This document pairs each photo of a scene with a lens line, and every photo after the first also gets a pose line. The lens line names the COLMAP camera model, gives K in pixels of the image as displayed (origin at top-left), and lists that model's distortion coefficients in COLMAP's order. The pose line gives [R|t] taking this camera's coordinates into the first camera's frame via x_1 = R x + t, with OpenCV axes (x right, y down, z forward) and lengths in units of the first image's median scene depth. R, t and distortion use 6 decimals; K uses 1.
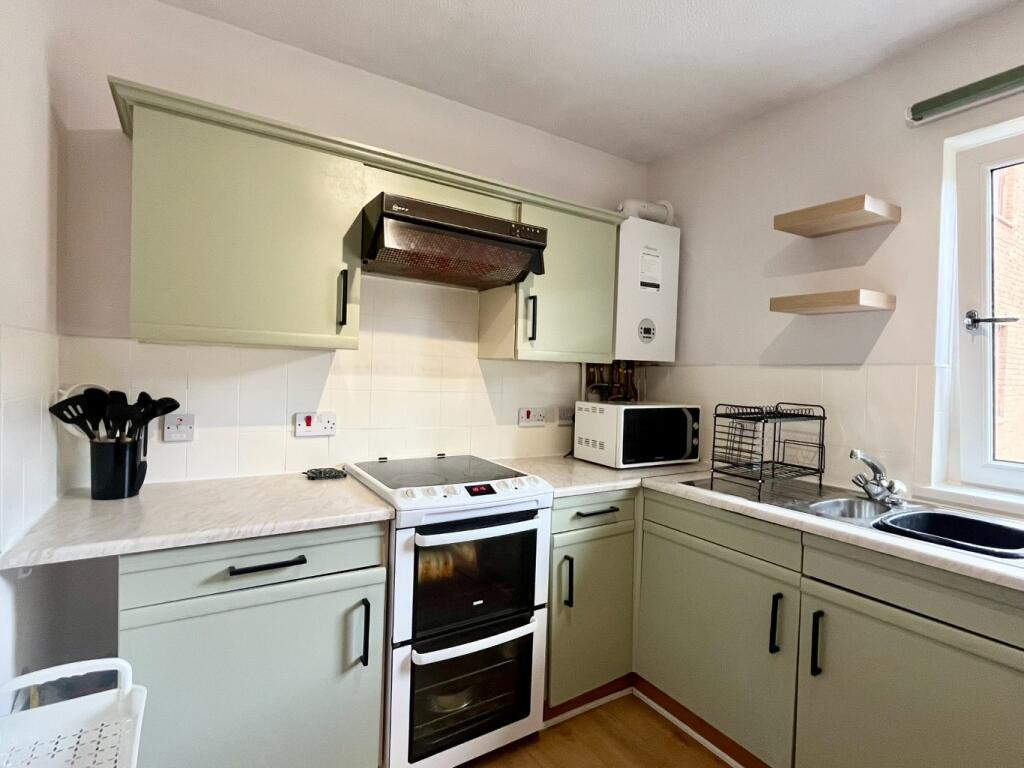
lens RADIAL K [[506.4, 0, 511.0], [0, 506.4, 384.3], [0, 0, 1]] dist [0.006178, -0.000595]
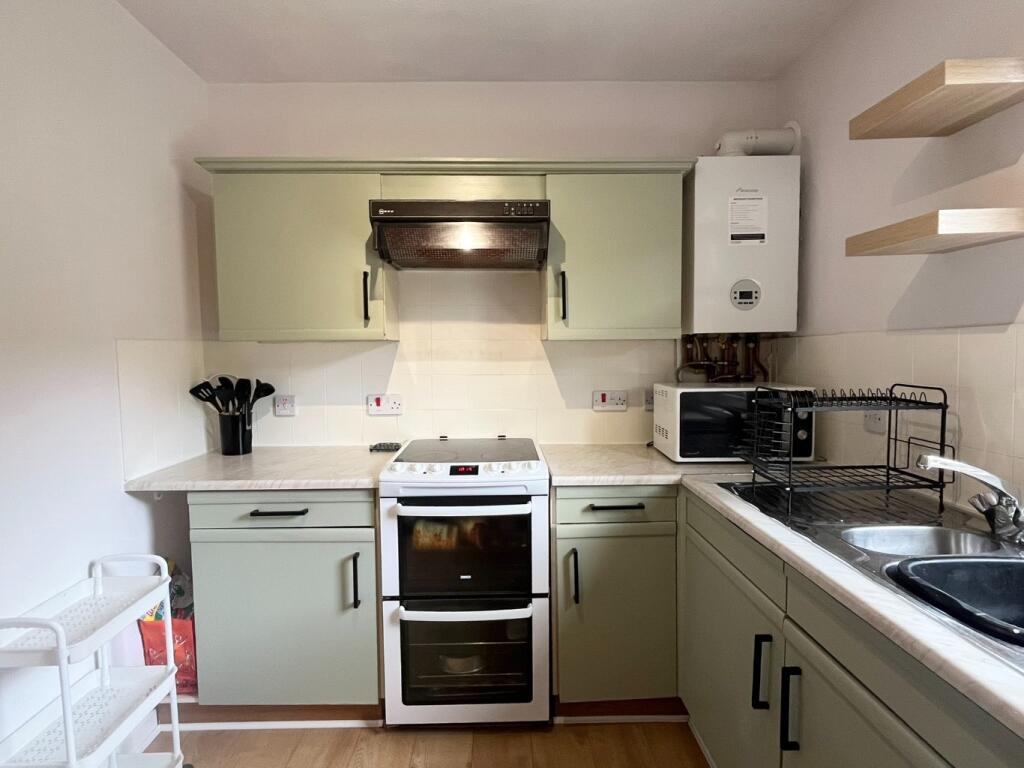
lens RADIAL K [[533.8, 0, 514.8], [0, 533.8, 383.2], [0, 0, 1]] dist [0.007906, -0.002252]
pose [[0.857280, -0.006010, -0.514815, 0.514626], [0.023818, 0.999324, 0.027995, 0.002184], [0.514299, -0.036262, 0.856844, 0.106477]]
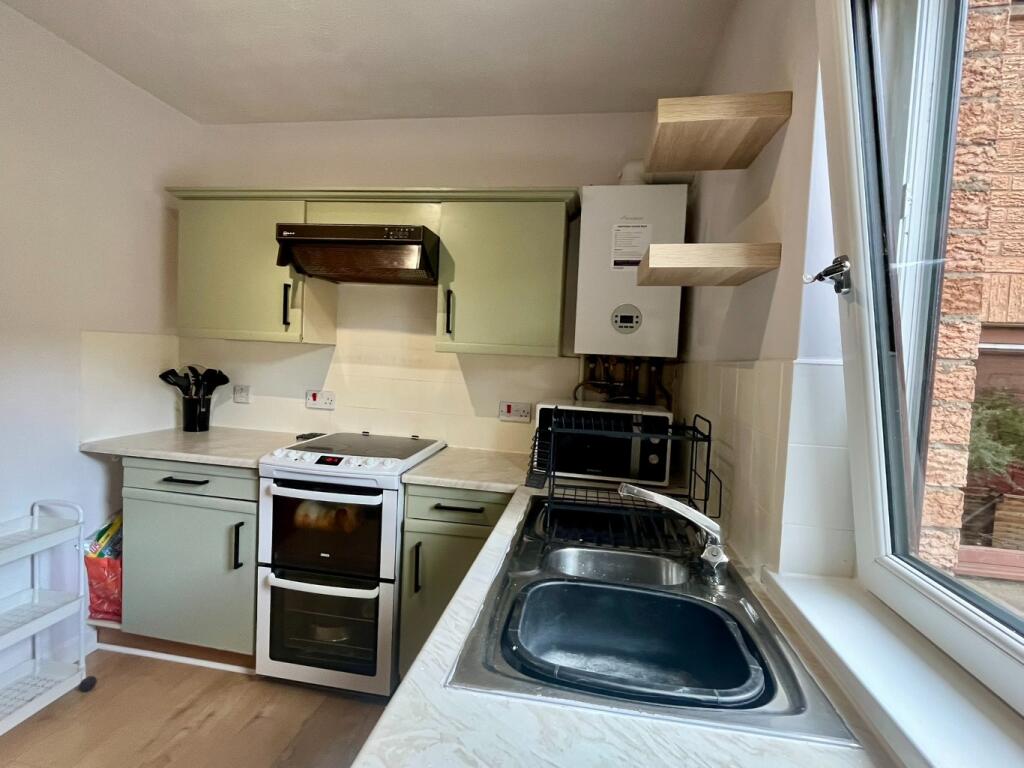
lens RADIAL K [[506.4, 0, 512.9], [0, 506.4, 382.3], [0, 0, 1]] dist [0.006178, -0.000595]
pose [[0.748141, 0.040614, -0.662296, 0.897513], [-0.044328, 0.998954, 0.011185, -0.004693], [0.662058, 0.020990, 0.749159, 0.342724]]
